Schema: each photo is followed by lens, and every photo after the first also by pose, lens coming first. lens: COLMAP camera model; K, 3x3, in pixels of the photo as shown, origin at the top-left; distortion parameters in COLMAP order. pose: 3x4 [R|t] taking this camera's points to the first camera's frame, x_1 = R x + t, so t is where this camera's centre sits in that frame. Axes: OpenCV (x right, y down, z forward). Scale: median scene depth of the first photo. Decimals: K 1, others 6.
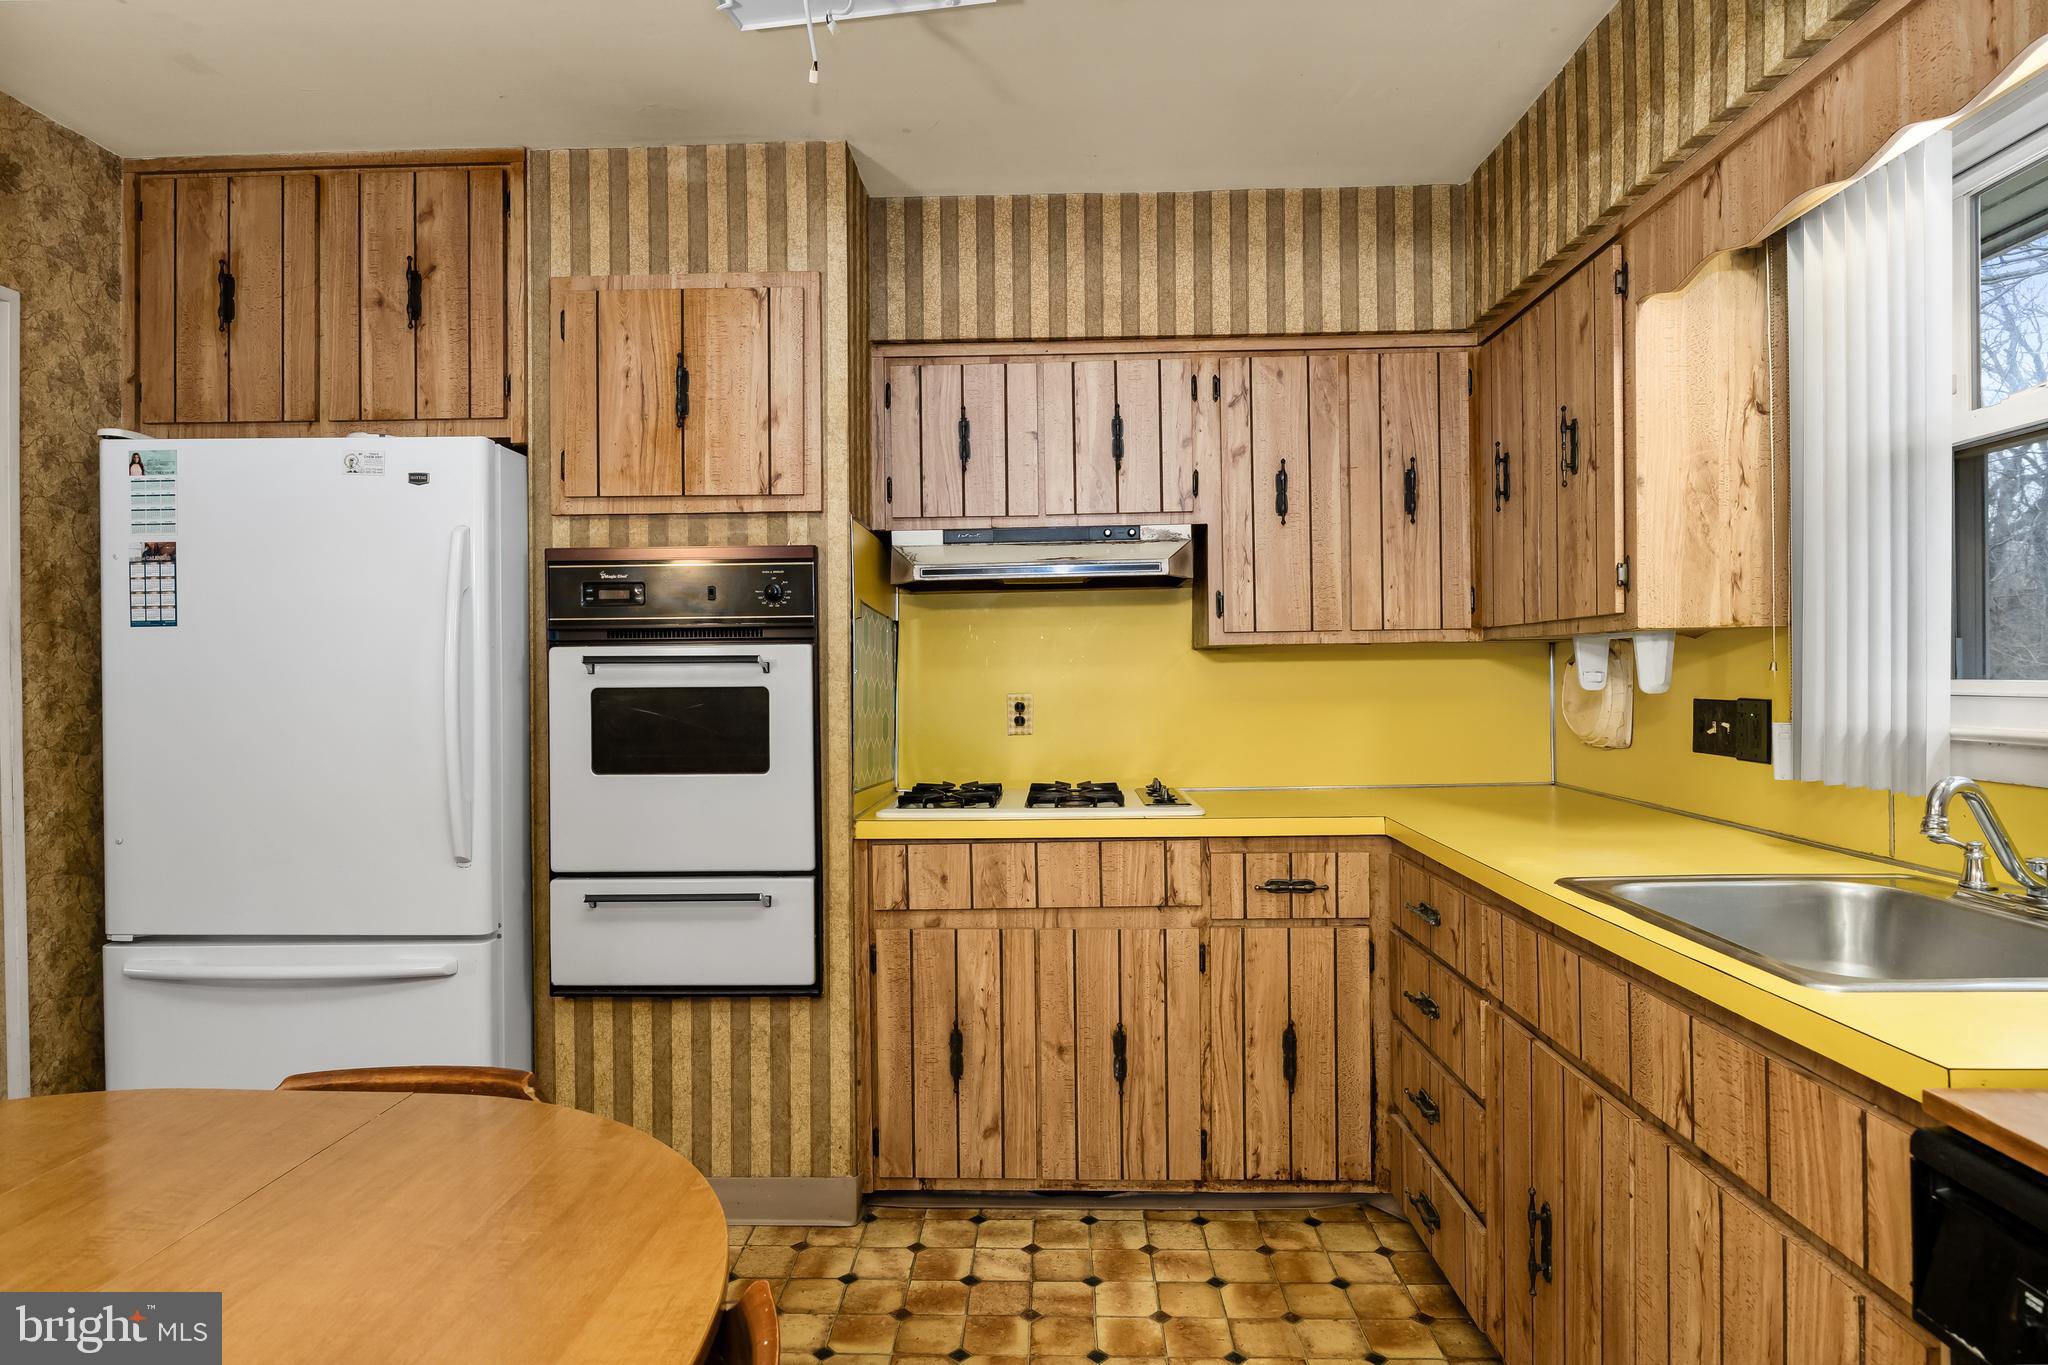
lens RADIAL K [[1156.6, 0, 1023.6], [0, 1156.6, 673.9], [0, 0, 1]] dist [0.000525, 0.000981]
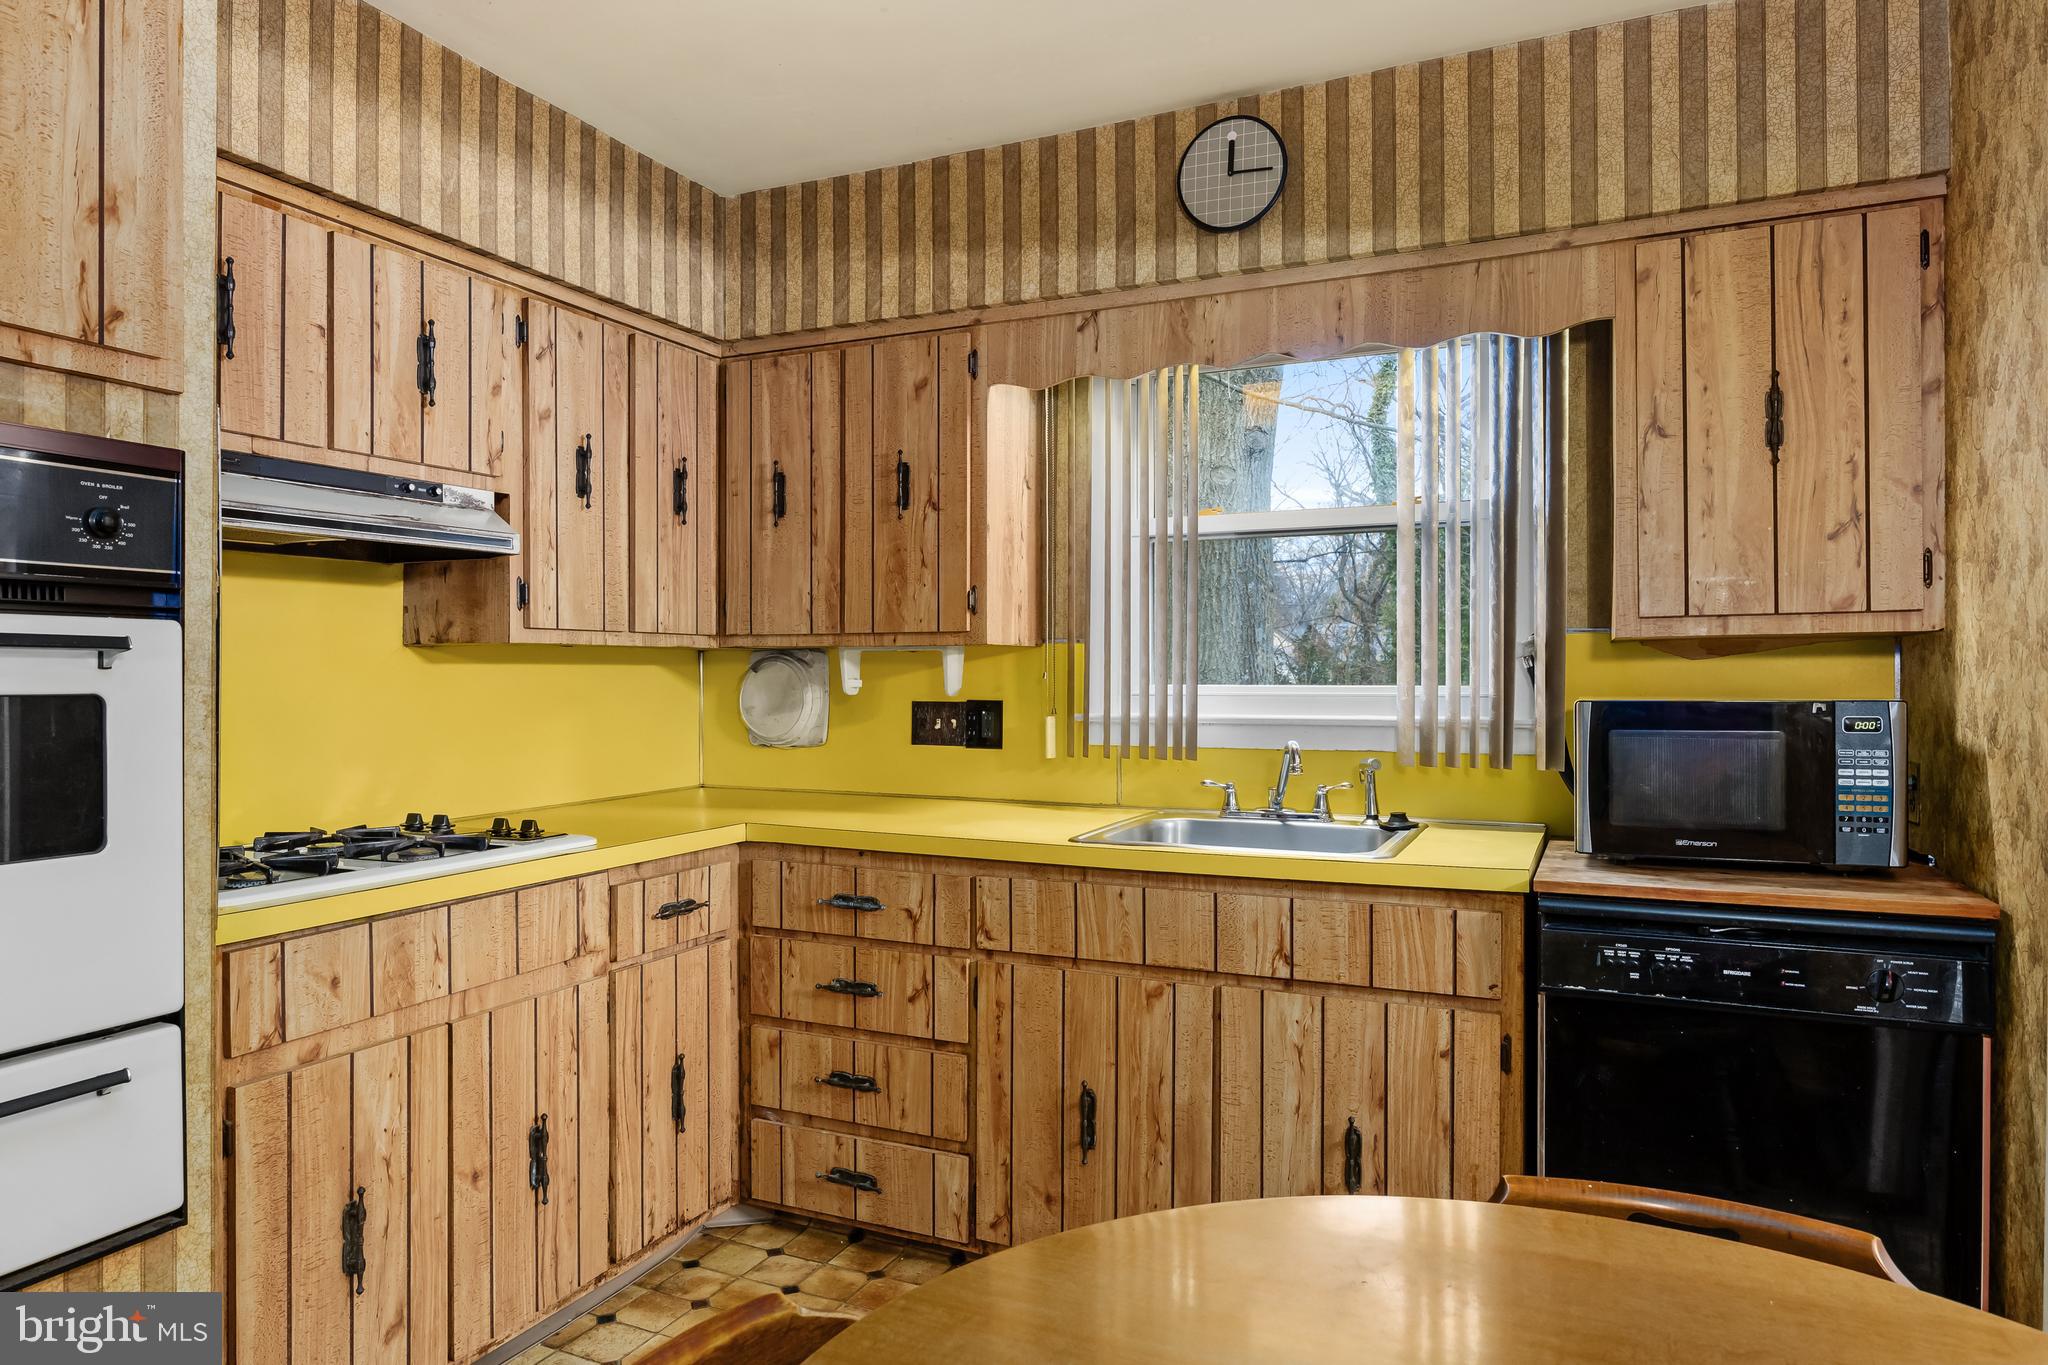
lens RADIAL K [[1294.6, 0, 1024.0], [0, 1294.6, 682.5], [0, 0, 1]] dist [0.000351, -0.000535]
pose [[0.367976, 0.005330, 0.929820, -0.620946], [-0.003930, 0.999984, -0.004177, 0.006527], [-0.929827, -0.002117, 0.367991, 0.361381]]
